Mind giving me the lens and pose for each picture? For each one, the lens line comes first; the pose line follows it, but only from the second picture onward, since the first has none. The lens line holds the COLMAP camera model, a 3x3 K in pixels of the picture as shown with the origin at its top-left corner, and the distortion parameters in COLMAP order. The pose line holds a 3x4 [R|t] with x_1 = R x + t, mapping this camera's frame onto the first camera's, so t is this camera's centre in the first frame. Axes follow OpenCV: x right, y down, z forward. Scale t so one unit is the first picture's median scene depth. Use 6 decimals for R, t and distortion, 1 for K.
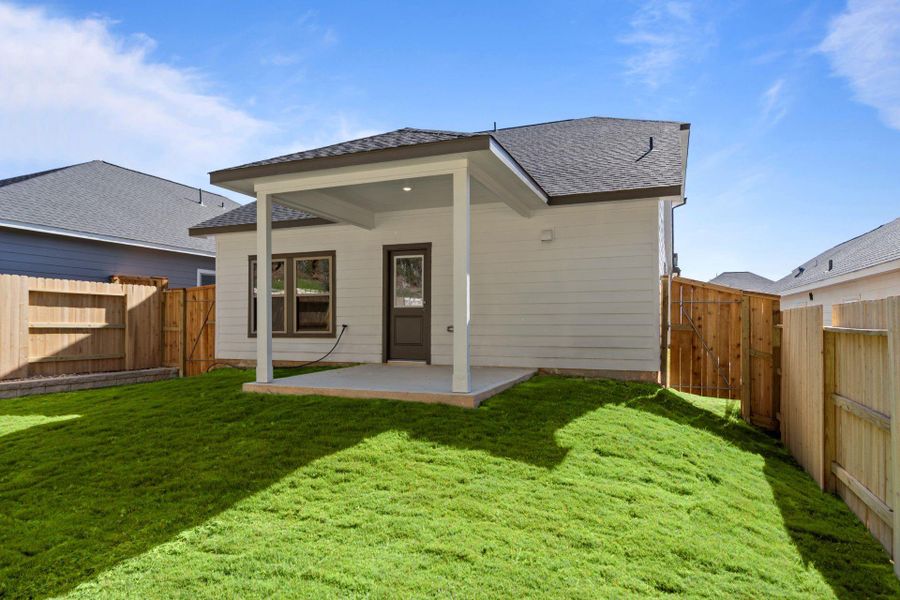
lens RADIAL K [[560.8, 0, 451.4], [0, 560.8, 323.1], [0, 0, 1]] dist [0.028591, -0.000118]
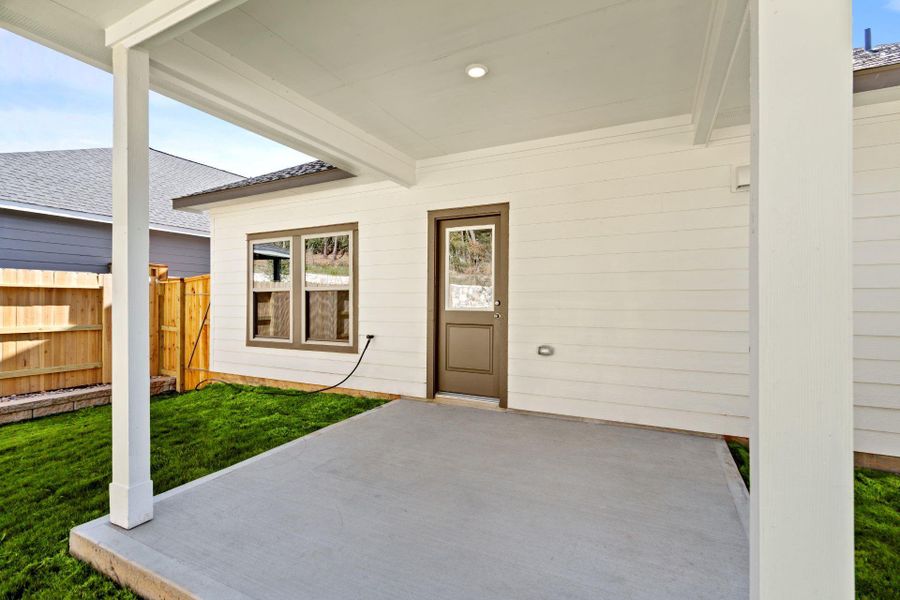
lens RADIAL K [[421.6, 0, 450.0], [0, 421.6, 300.0], [0, 0, 1]] dist [-0.000983, -0.000279]
pose [[0.996601, 0.002481, -0.082347, -0.054960], [-0.002437, 0.999997, 0.000635, -0.036652], [0.082348, -0.000432, 0.996604, 0.496972]]
